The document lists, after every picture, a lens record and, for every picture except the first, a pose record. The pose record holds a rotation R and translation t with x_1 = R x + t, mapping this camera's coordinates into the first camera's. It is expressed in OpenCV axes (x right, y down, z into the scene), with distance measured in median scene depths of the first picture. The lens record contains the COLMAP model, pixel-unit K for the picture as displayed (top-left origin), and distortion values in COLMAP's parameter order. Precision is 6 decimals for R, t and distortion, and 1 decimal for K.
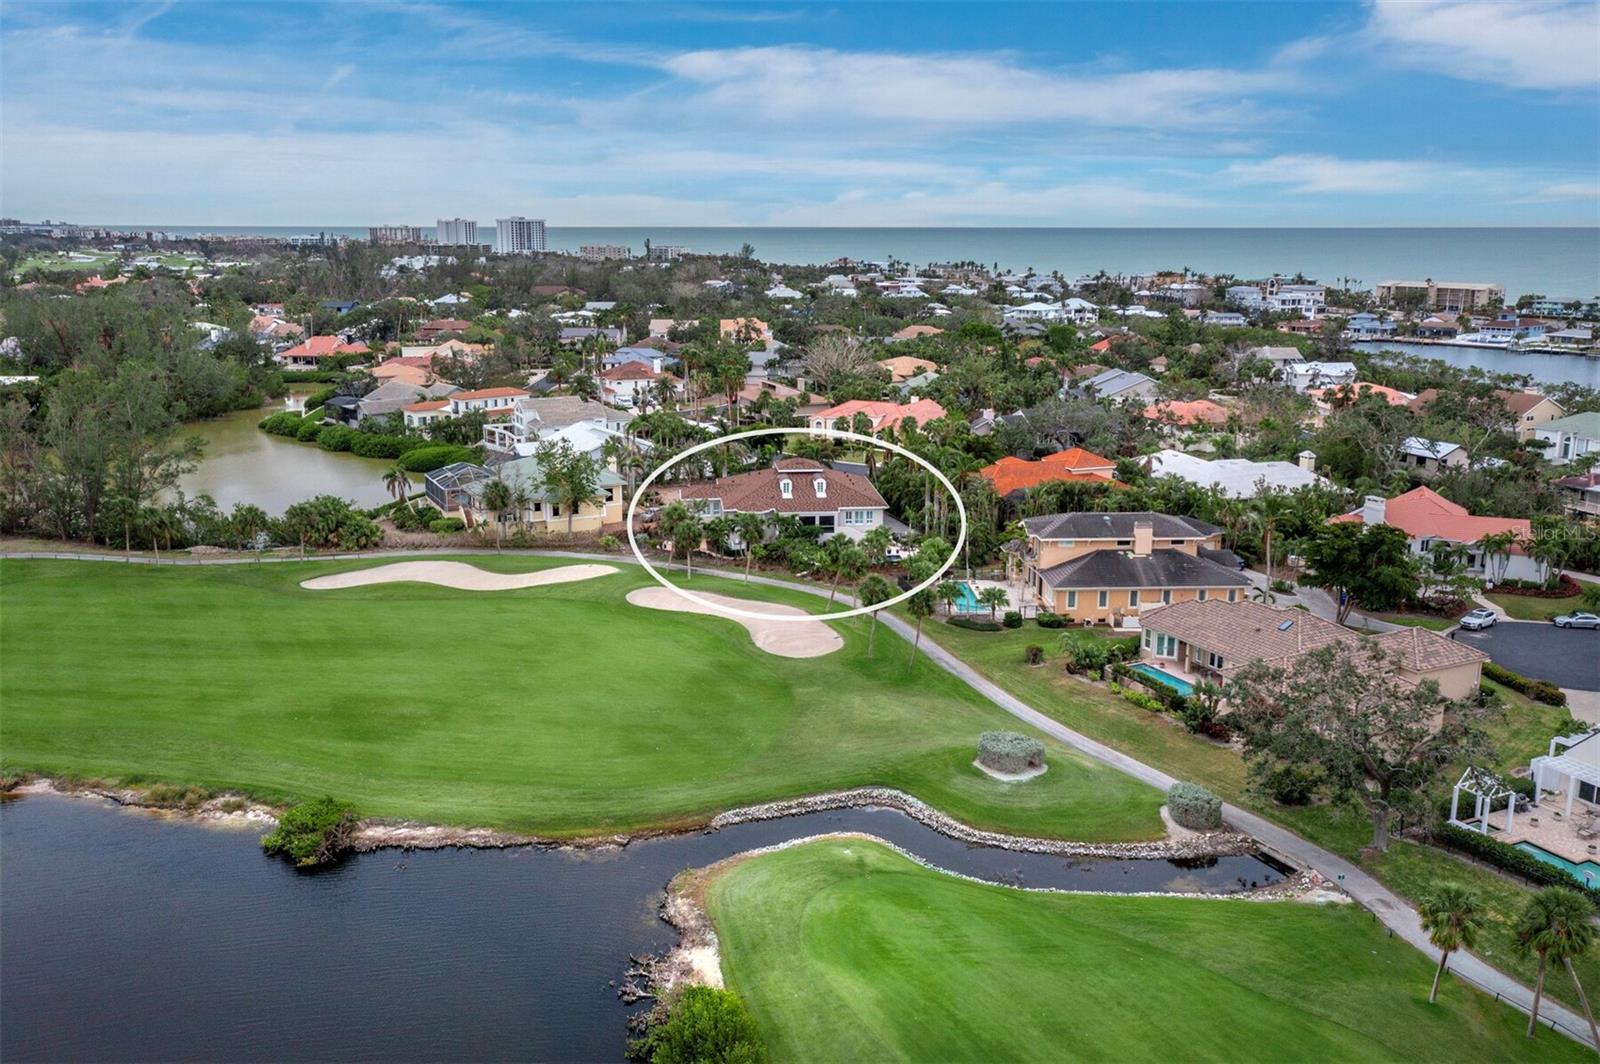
lens RADIAL K [[1360.1, 0, 802.8], [0, 1360.1, 533.3], [0, 0, 1]] dist [0.001655, 0.005276]
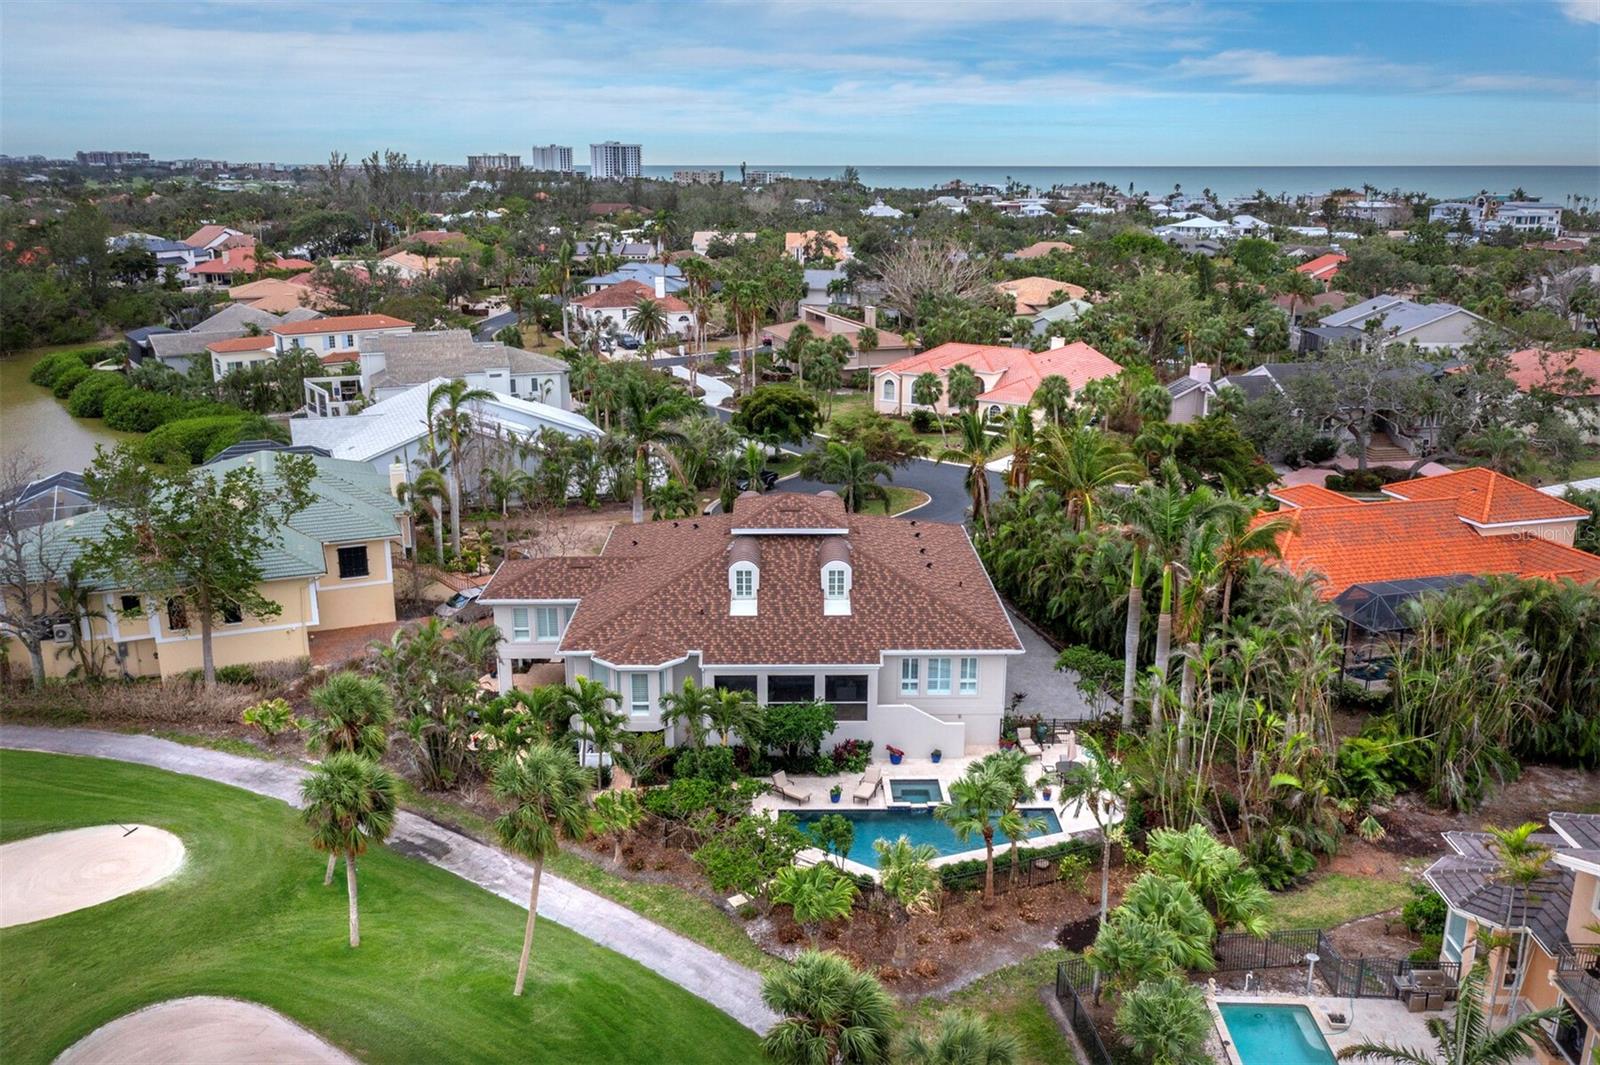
lens RADIAL K [[1305.6, 0, 800.0], [0, 1305.6, 532.5], [0, 0, 1]] dist [0.007245, 0.018936]
pose [[0.996101, 0.024194, -0.084844, 0.020973], [-0.019936, 0.998516, 0.050686, -0.041871], [0.085944, -0.048797, 0.995104, 0.413836]]
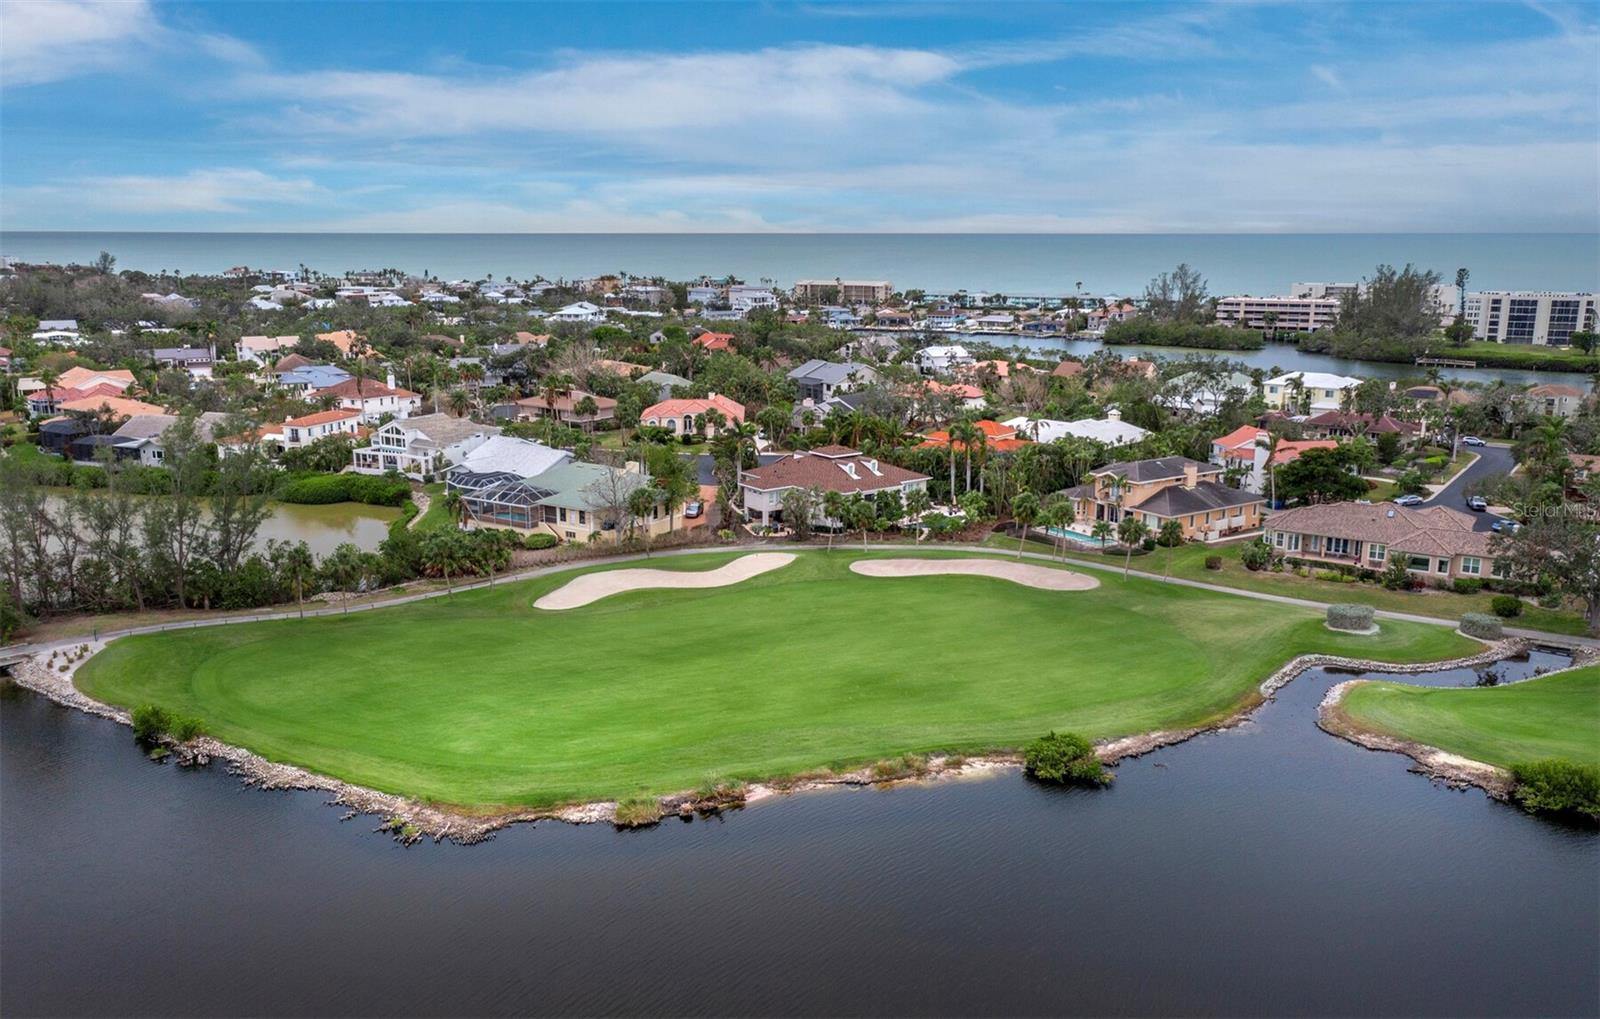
lens RADIAL K [[1316.7, 0, 830.2], [0, 1316.7, 509.2], [0, 0, 1]] dist [0.001488, 0.003951]
pose [[0.847308, -0.109556, 0.519680, -0.387570], [0.116775, 0.992978, 0.018938, -0.015194], [-0.518105, 0.044639, 0.854151, 0.040726]]
